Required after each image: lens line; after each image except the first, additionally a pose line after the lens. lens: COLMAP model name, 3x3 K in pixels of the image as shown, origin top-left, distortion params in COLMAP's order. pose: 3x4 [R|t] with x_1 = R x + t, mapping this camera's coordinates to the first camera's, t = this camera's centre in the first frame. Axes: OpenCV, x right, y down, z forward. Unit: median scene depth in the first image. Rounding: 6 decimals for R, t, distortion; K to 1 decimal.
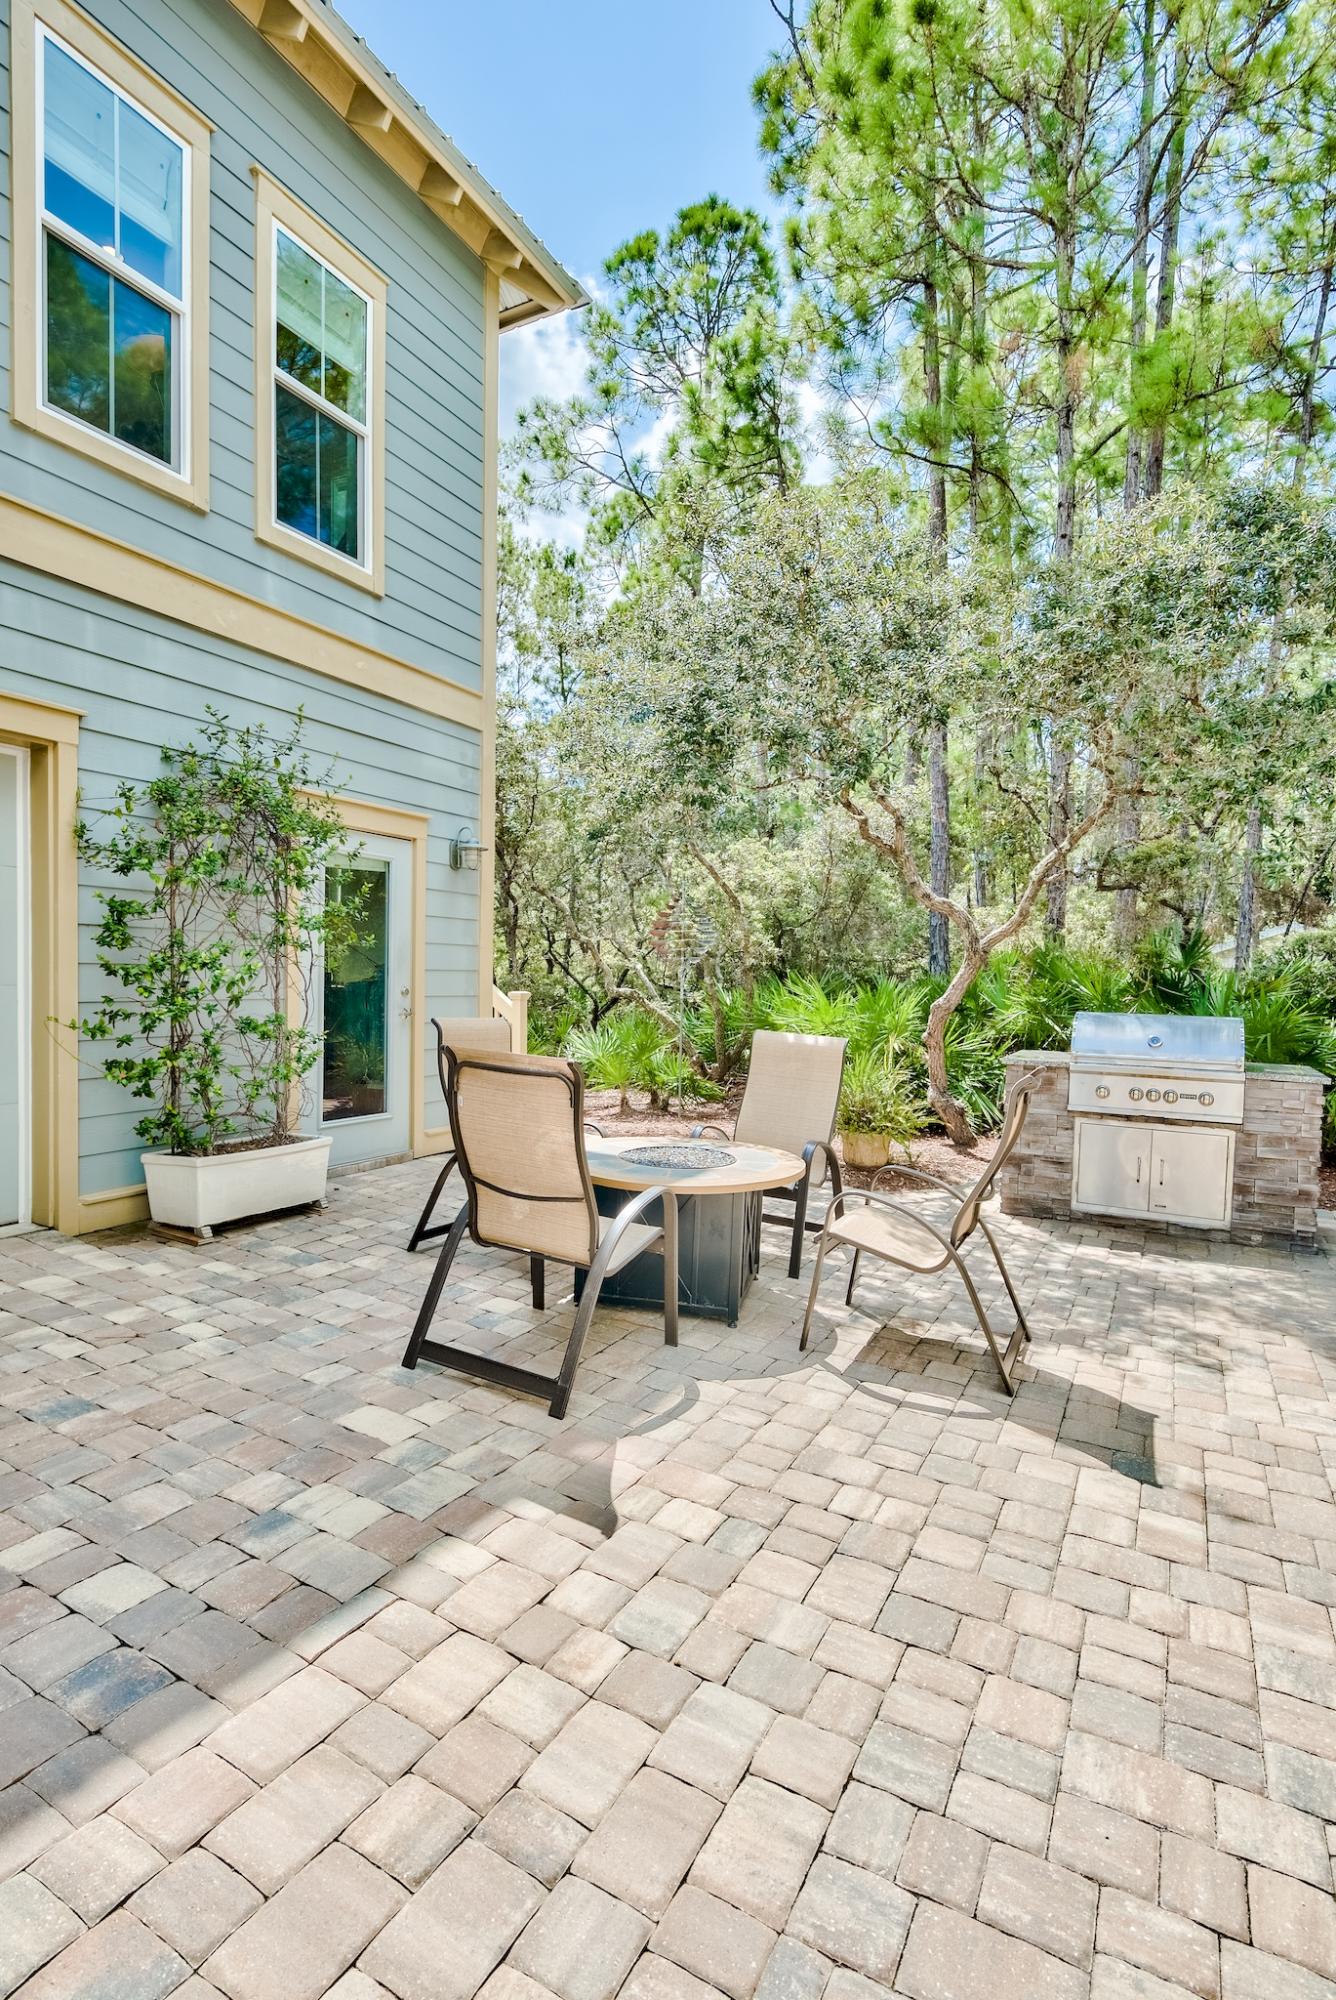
lens RADIAL K [[946.3, 0, 693.2], [0, 946.3, 1011.1], [0, 0, 1]] dist [-0.003221, 0.000236]
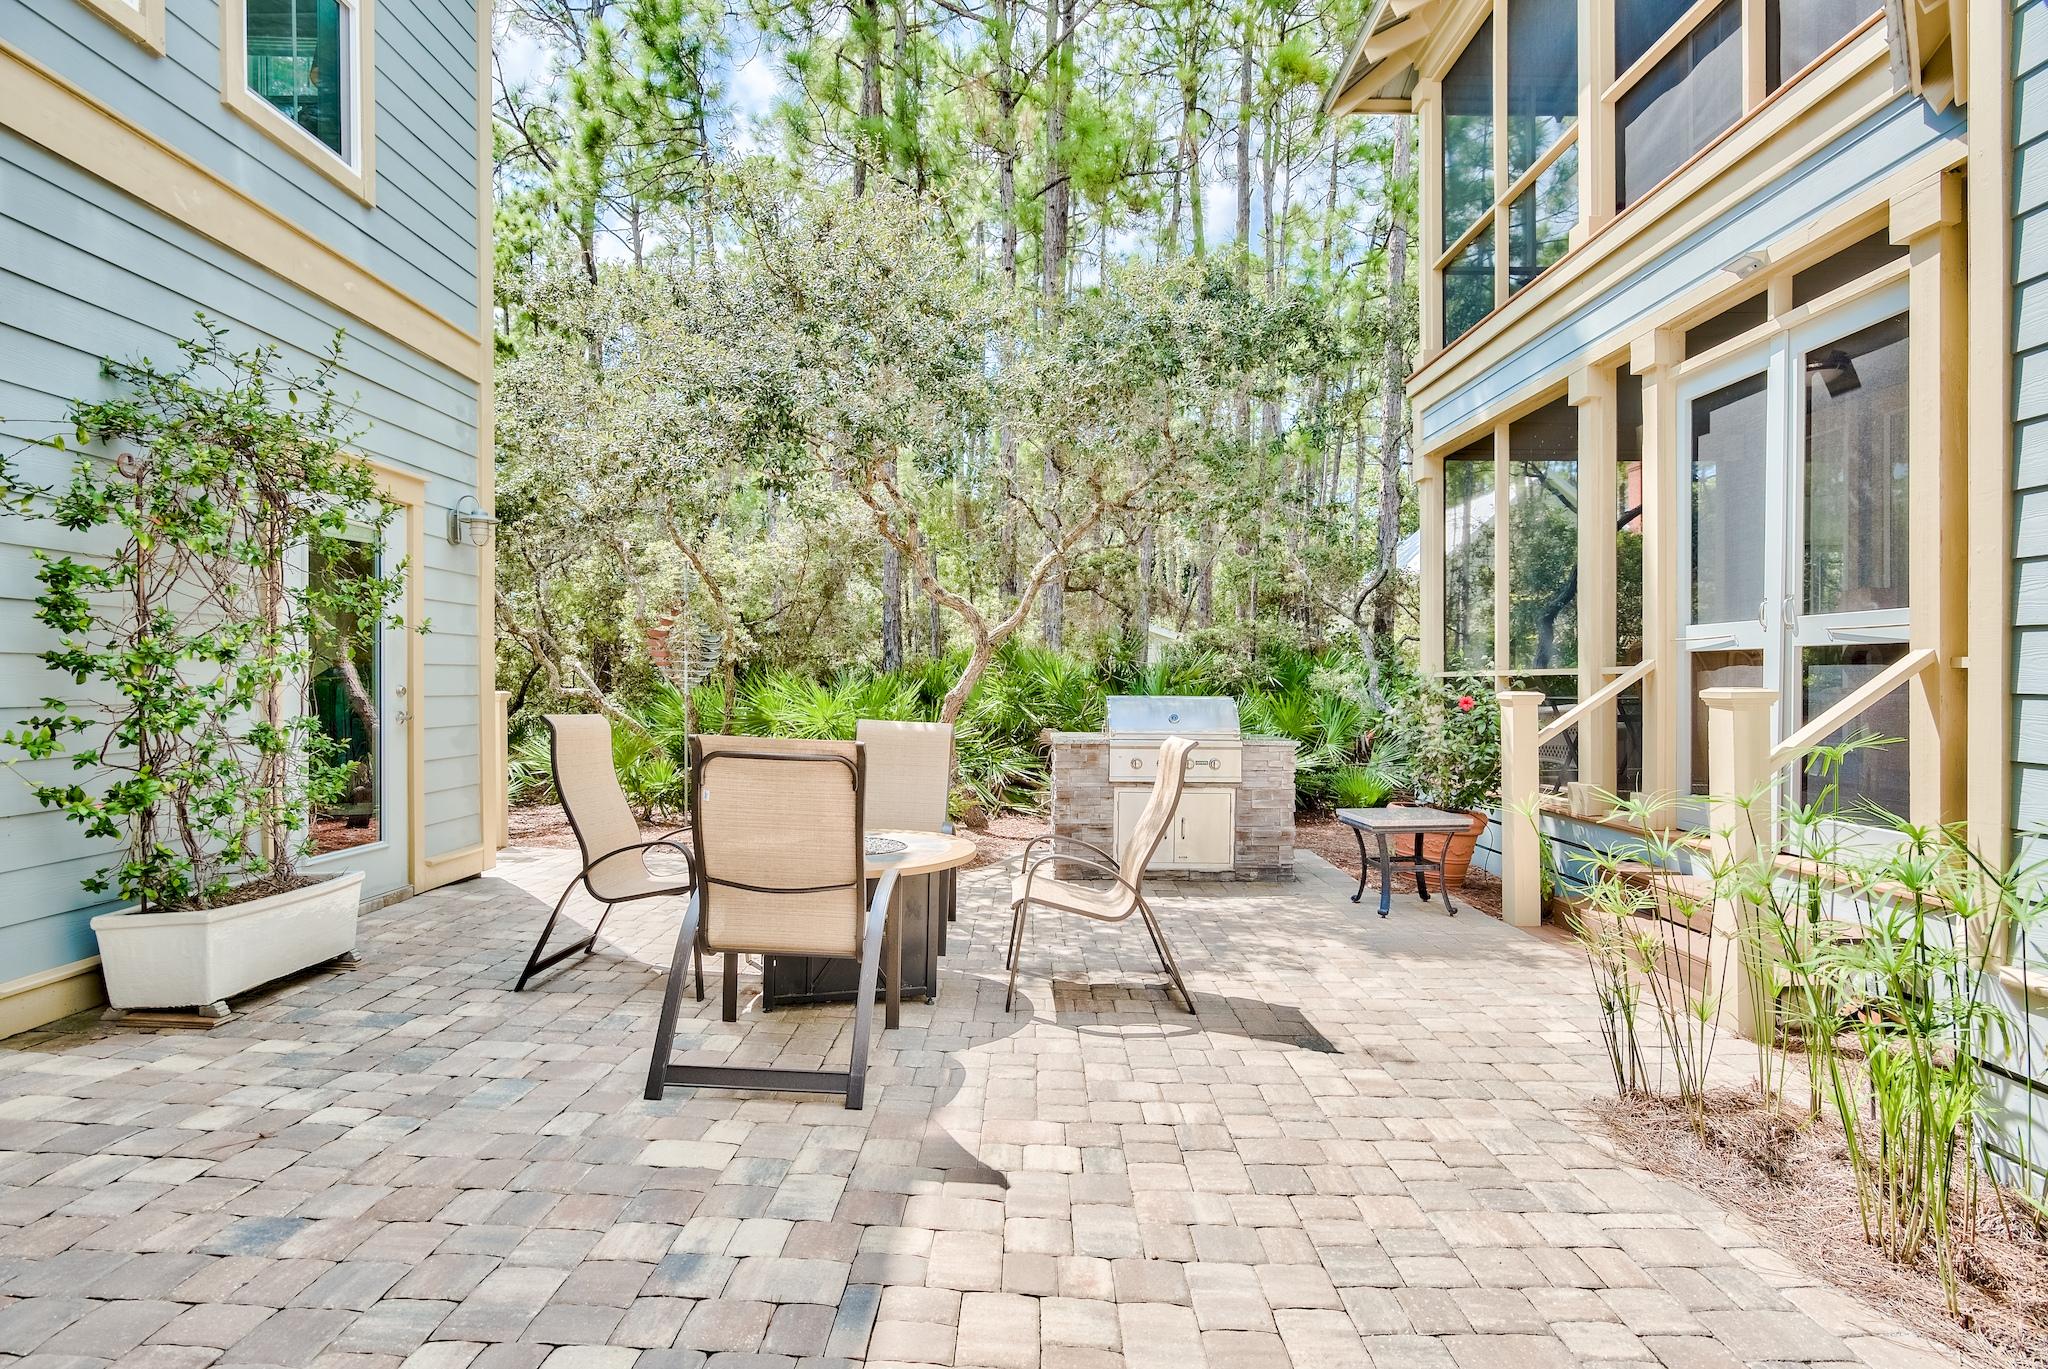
lens RADIAL K [[969.0, 0, 1023.4], [0, 969.0, 692.4], [0, 0, 1]] dist [-0.003221, 0.000236]
pose [[0.885875, -0.021782, 0.463413, -0.299892], [0.031656, 0.999407, -0.013538, 0.012760], [-0.462843, 0.026663, 0.886039, 0.015300]]
